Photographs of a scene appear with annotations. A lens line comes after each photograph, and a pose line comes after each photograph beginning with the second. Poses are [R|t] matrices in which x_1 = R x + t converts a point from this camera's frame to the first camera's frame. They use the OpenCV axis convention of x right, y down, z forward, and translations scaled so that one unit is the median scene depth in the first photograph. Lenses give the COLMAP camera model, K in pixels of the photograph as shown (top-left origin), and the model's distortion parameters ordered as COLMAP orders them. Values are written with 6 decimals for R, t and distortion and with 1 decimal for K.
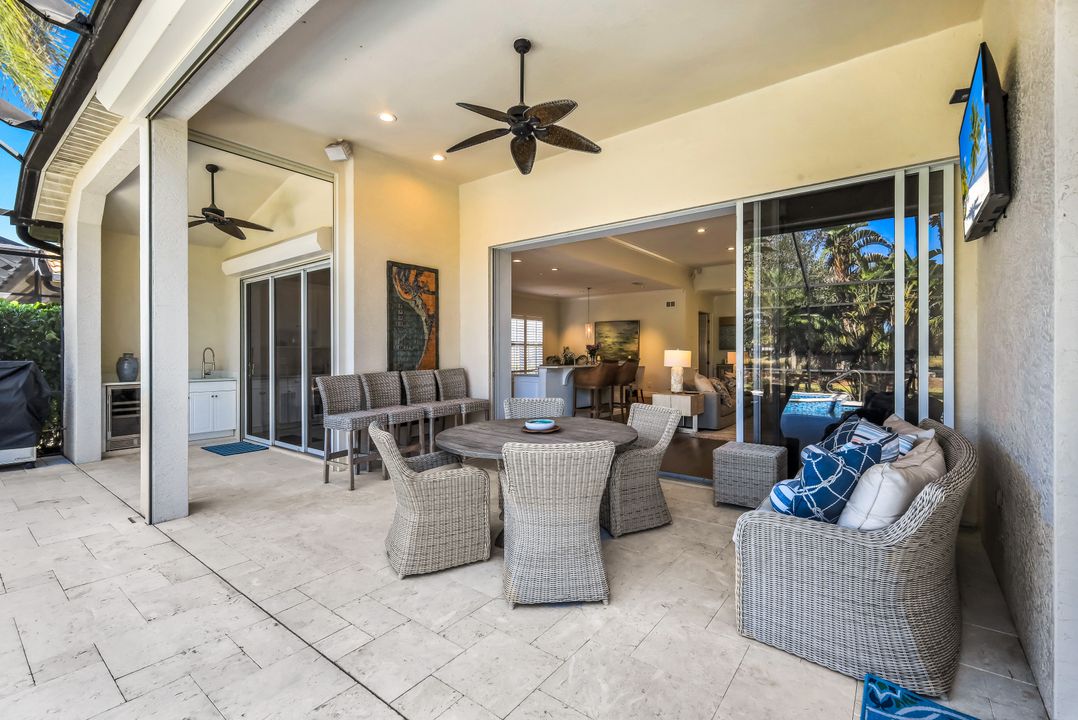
lens RADIAL K [[472.5, 0, 539.9], [0, 472.5, 353.9], [0, 0, 1]] dist [0.000960, 0.000270]
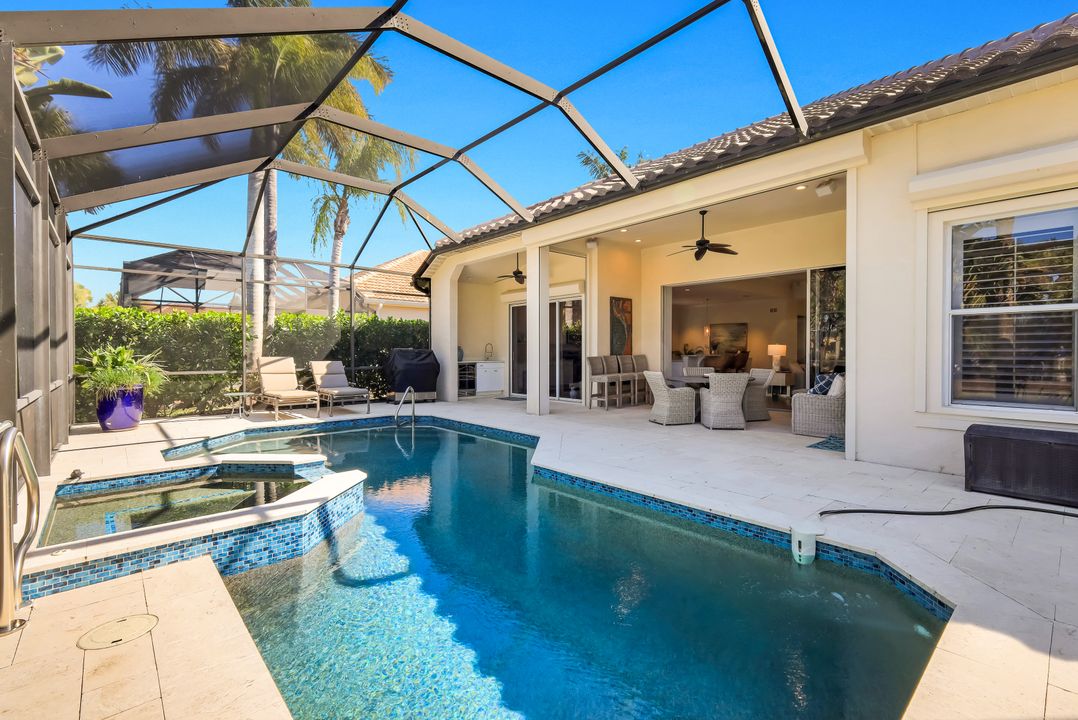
lens RADIAL K [[472.5, 0, 539.9], [0, 472.5, 353.9], [0, 0, 1]] dist [0.000960, 0.000270]
pose [[0.981552, 0.003160, -0.191168, -0.209576], [-0.002608, 0.999992, 0.003139, 0.023230], [0.191176, -0.002583, 0.981552, -0.801357]]
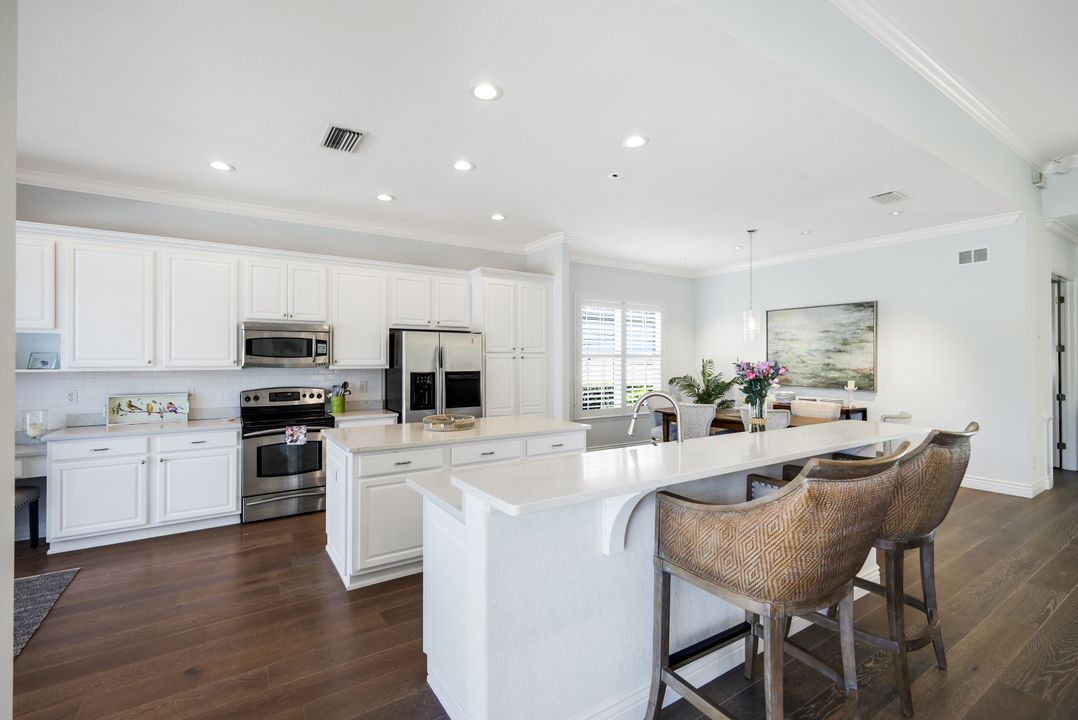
lens RADIAL K [[472.5, 0, 539.9], [0, 472.5, 353.9], [0, 0, 1]] dist [0.000960, 0.000270]
pose [[0.944570, -0.002593, -0.328299, 0.125786], [-0.001418, 0.999927, -0.011977, -0.034541], [0.328306, 0.011779, 0.944498, 1.049092]]
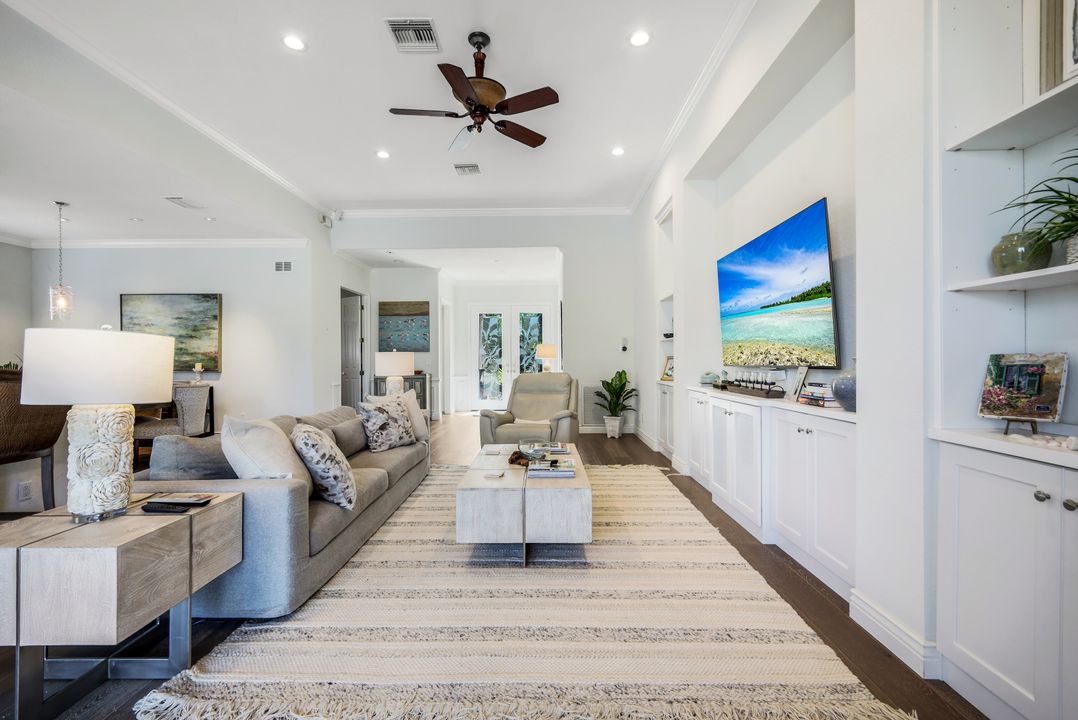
lens RADIAL K [[476.1, 0, 539.0], [0, 476.1, 360.0], [0, 0, 1]] dist [0.003903, 0.001140]
pose [[0.803723, -0.002287, 0.595000, 0.396280], [0.002729, 0.999996, 0.000157, 0.004079], [-0.594998, 0.001498, 0.803726, 0.824299]]
